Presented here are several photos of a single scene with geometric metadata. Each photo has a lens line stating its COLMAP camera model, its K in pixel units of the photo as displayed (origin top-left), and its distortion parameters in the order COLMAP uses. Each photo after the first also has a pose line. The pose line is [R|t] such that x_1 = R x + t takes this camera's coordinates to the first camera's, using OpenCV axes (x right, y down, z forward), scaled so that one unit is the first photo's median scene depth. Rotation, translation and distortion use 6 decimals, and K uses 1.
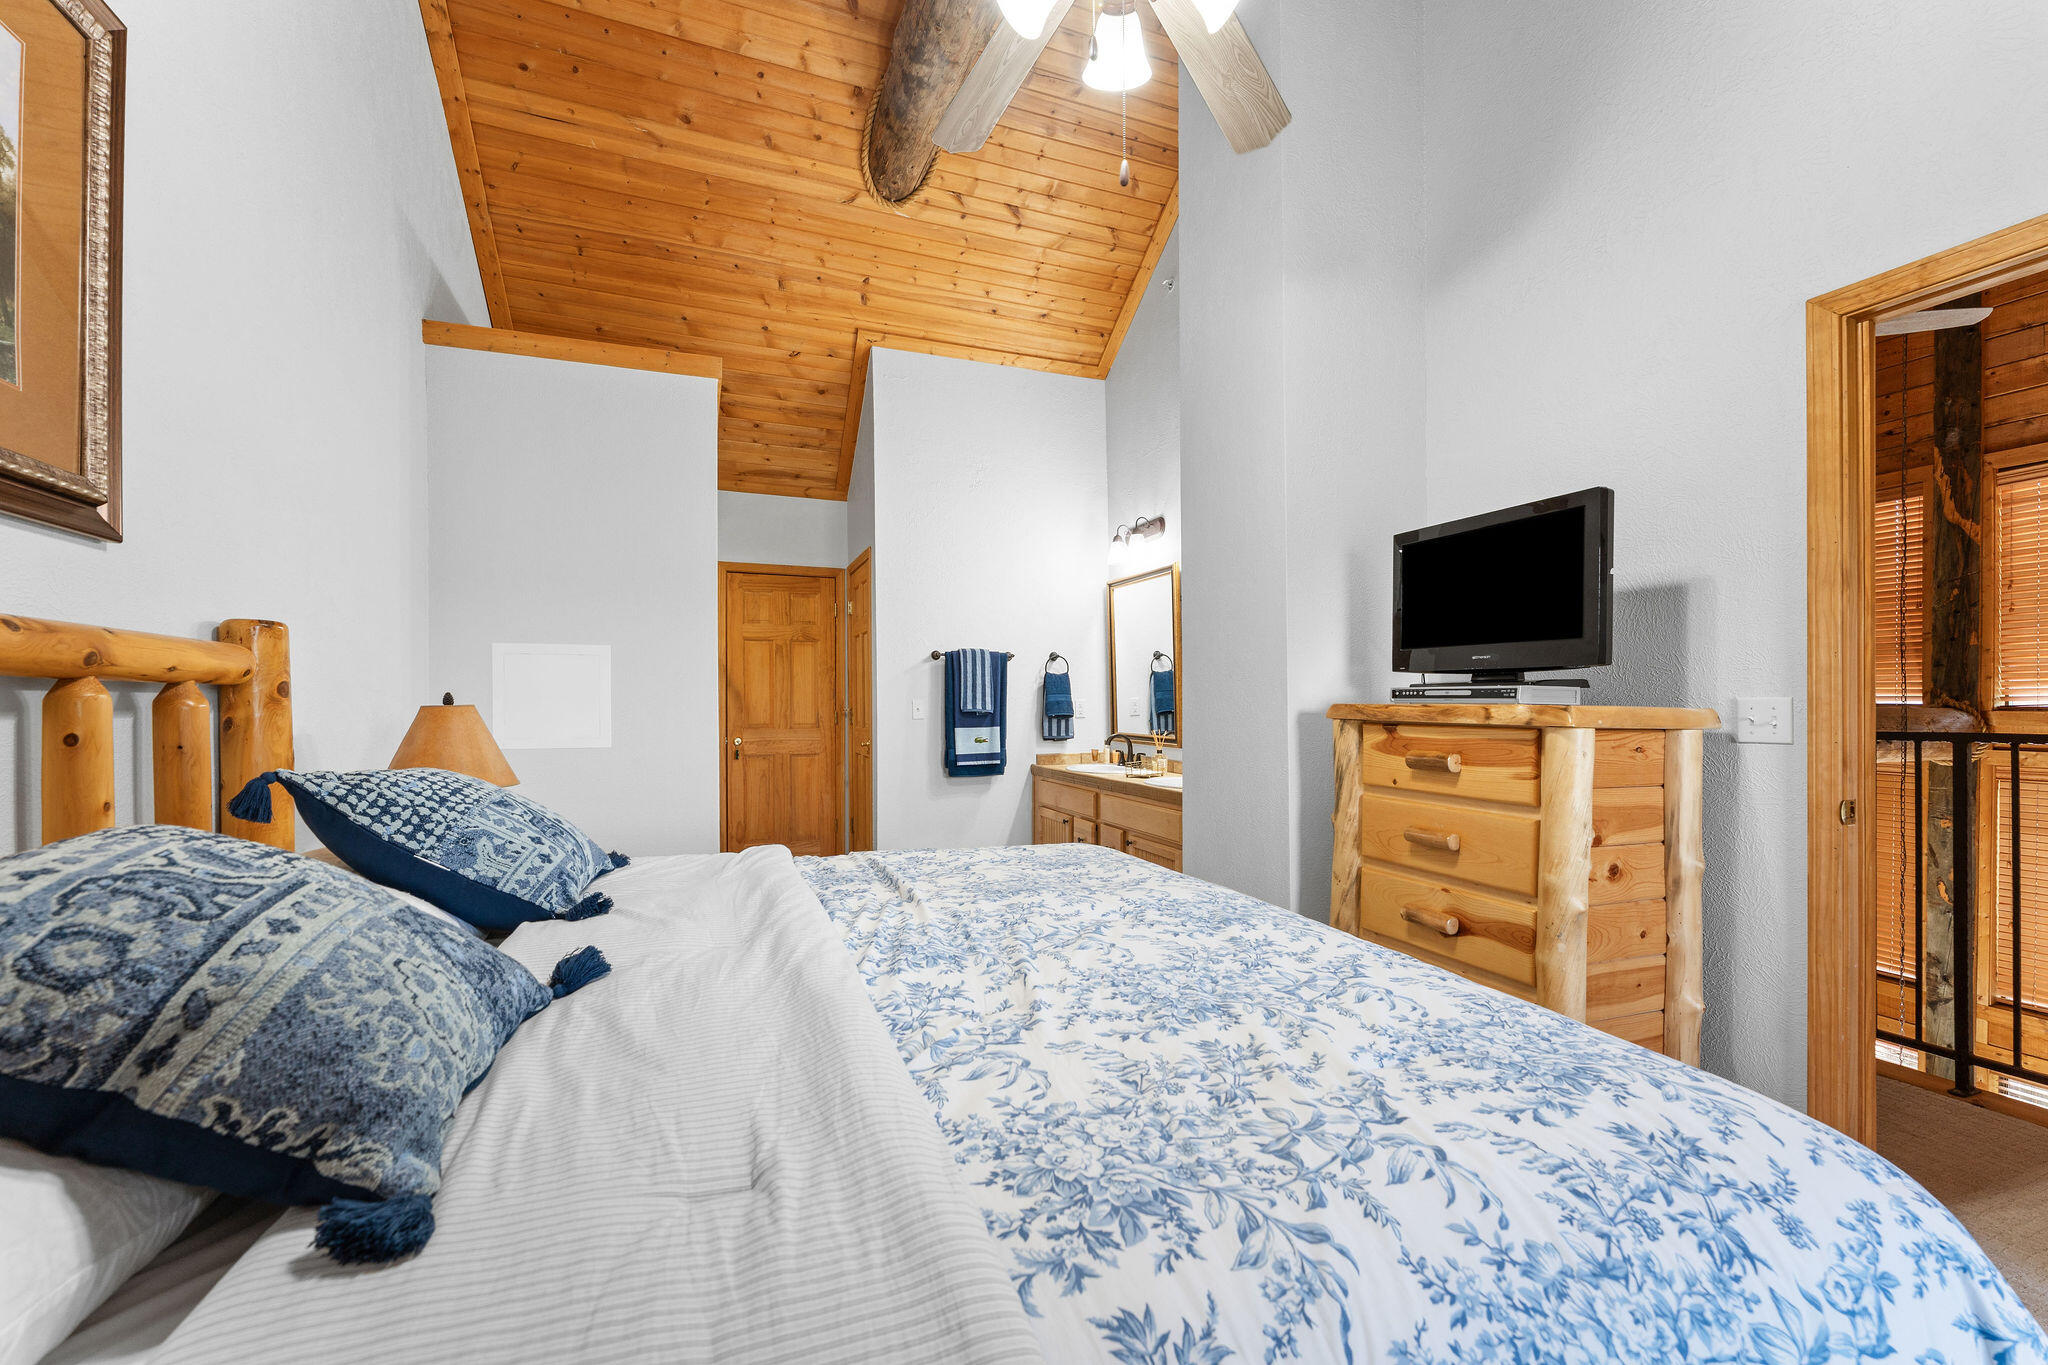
lens RADIAL K [[823.2, 0, 1016.1], [0, 823.2, 708.0], [0, 0, 1]] dist [-0.003221, -0.000471]
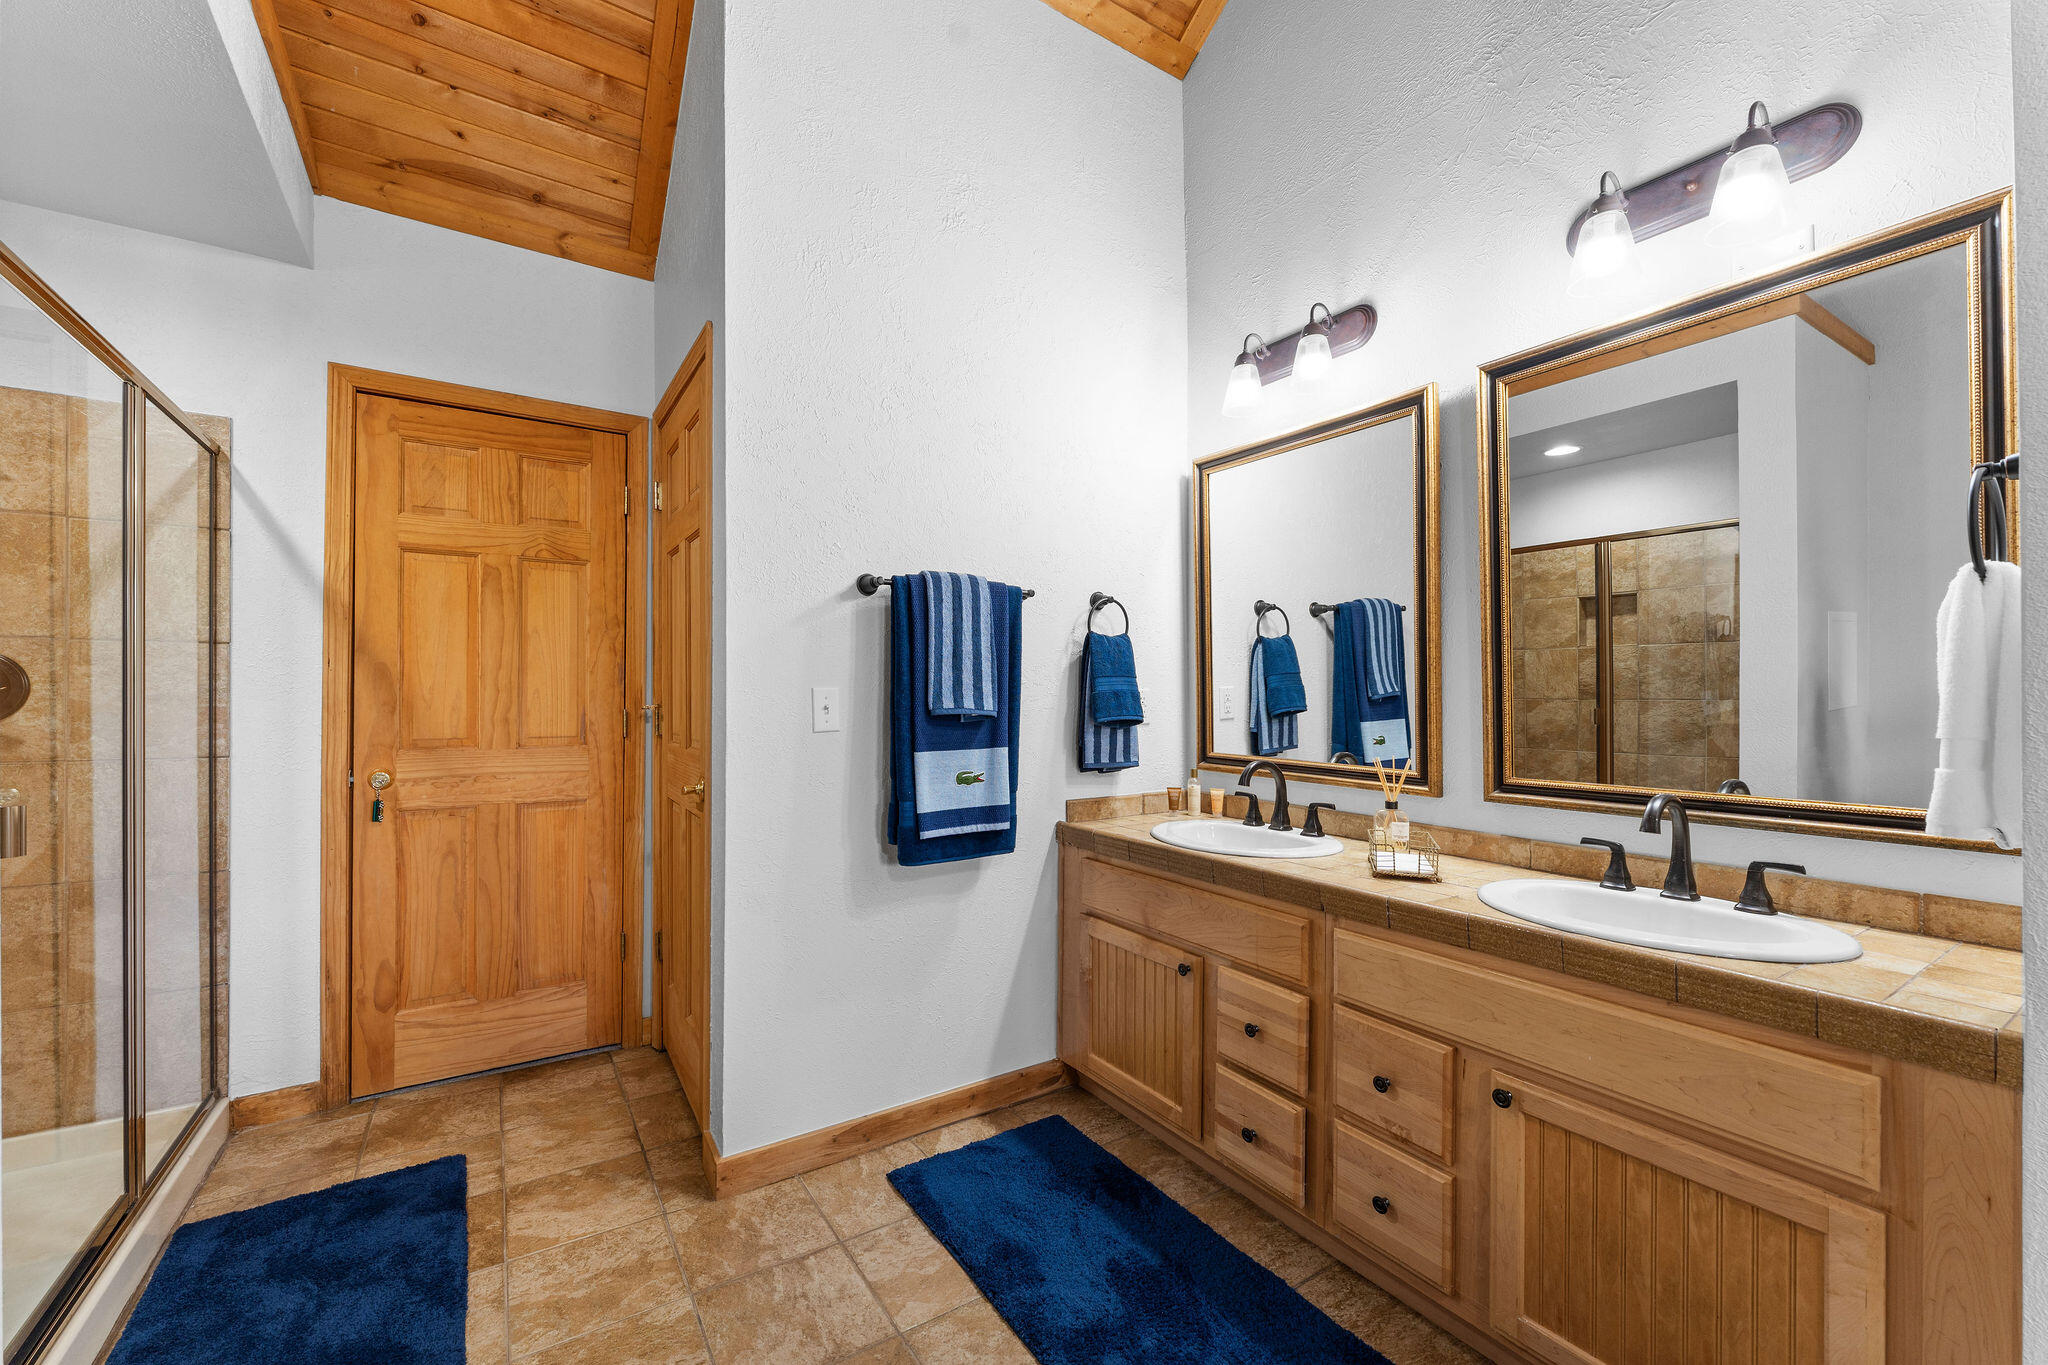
lens RADIAL K [[818.5, 0, 1020.8], [0, 818.5, 689.2], [0, 0, 1]] dist [0.000657, -0.000143]
pose [[0.976591, 0.005561, 0.215035, -0.111403], [-0.003253, 0.999933, -0.011083, -0.004248], [-0.215082, 0.010124, 0.976544, 0.560368]]
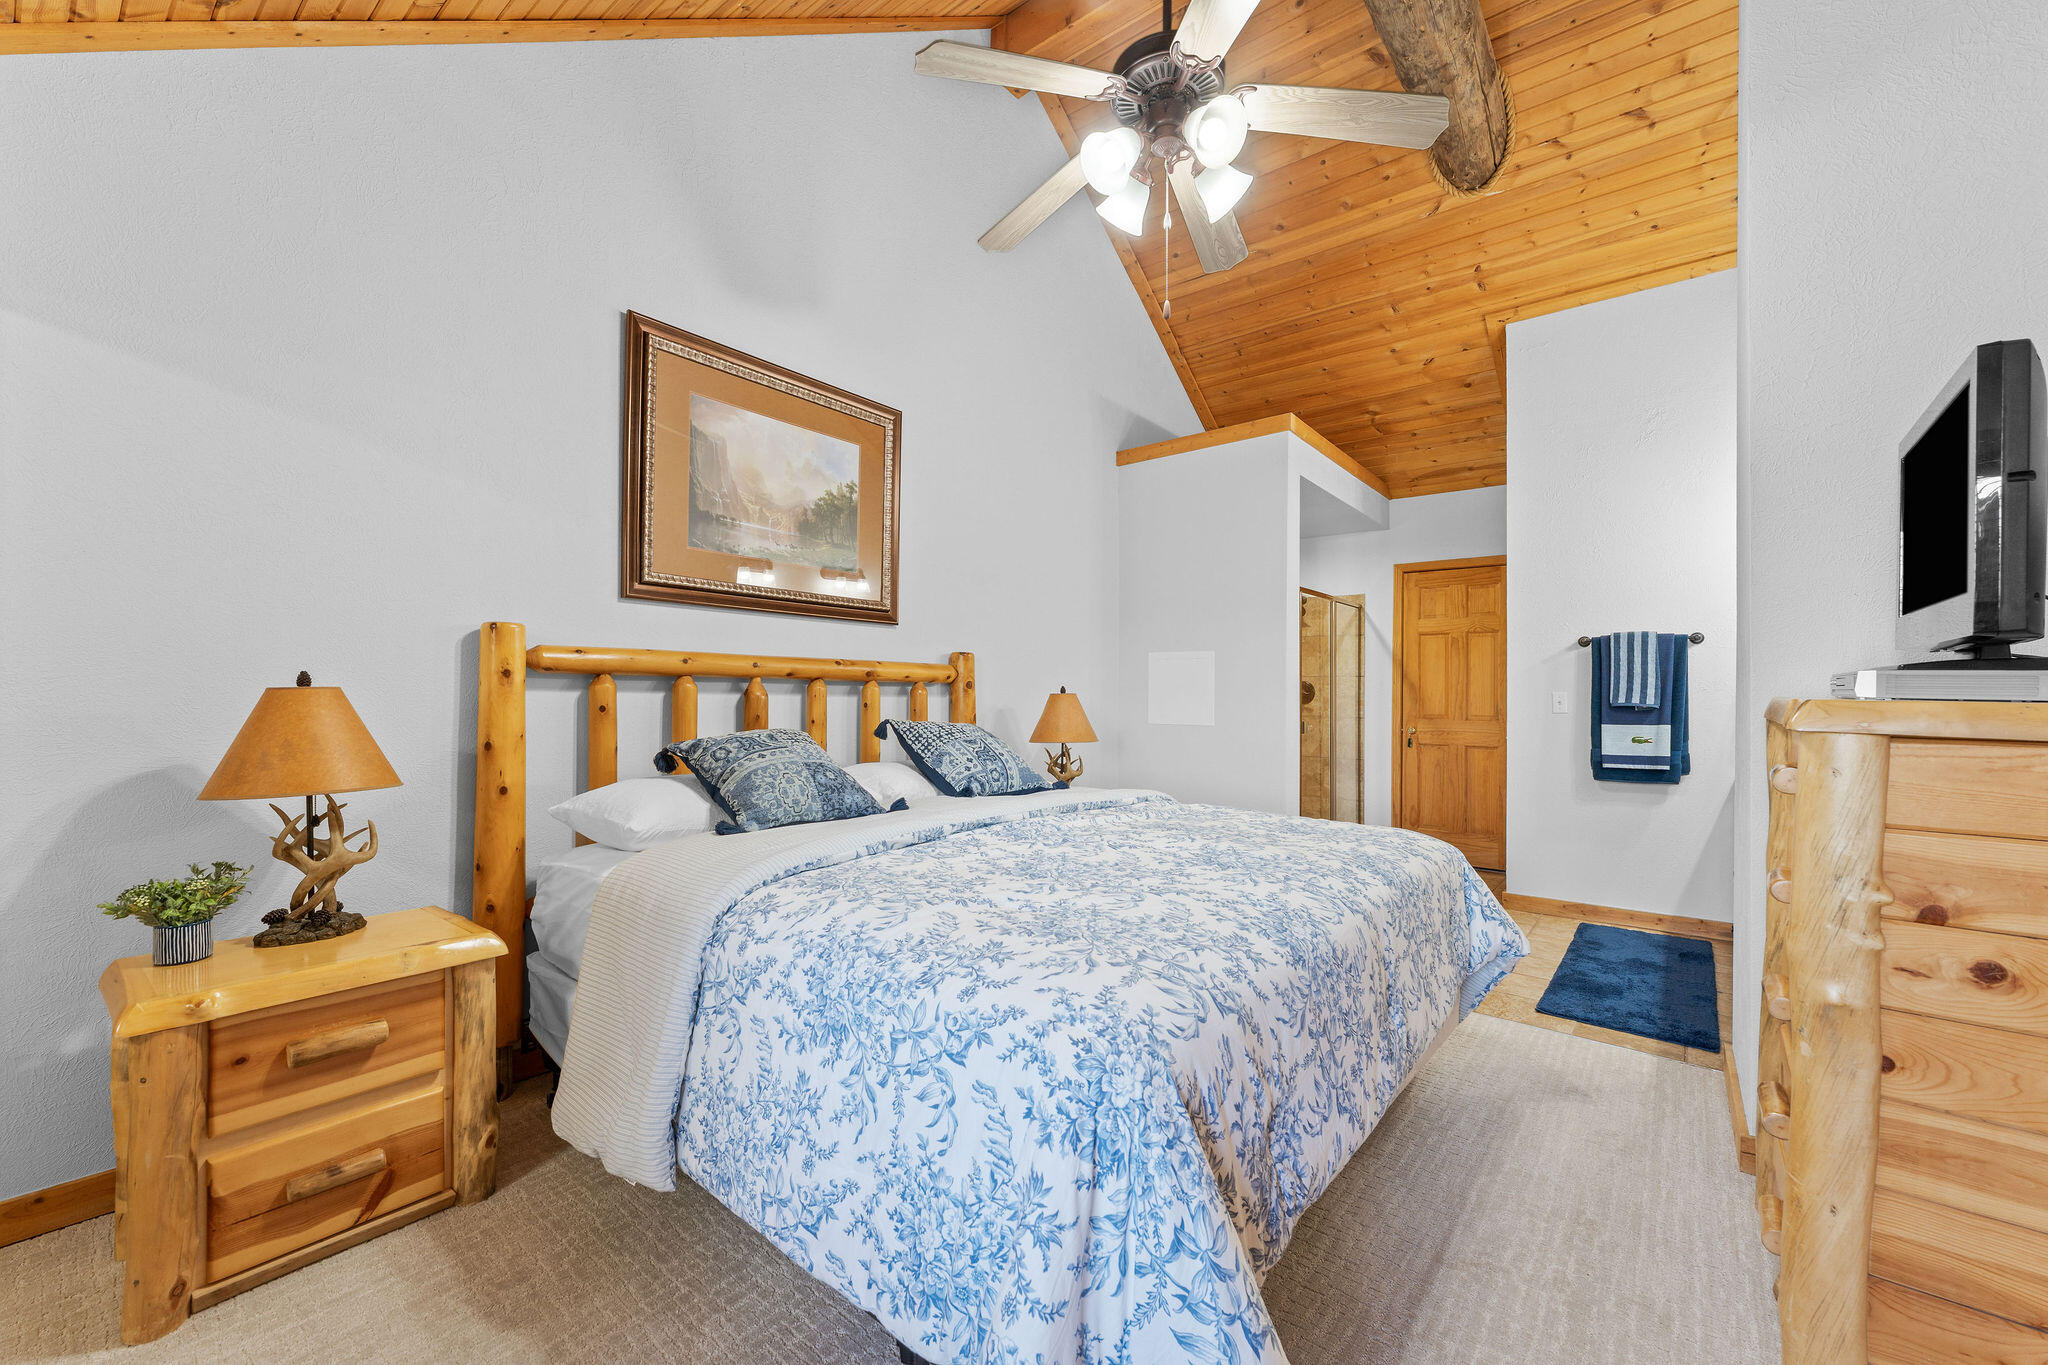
lens RADIAL K [[818.5, 0, 1020.8], [0, 818.5, 689.2], [0, 0, 1]] dist [0.000657, -0.000143]
pose [[0.503403, -0.000604, -0.864051, 0.361138], [-0.011368, 0.999909, -0.007322, 0.000502], [0.863977, 0.013509, 0.503350, 0.030820]]
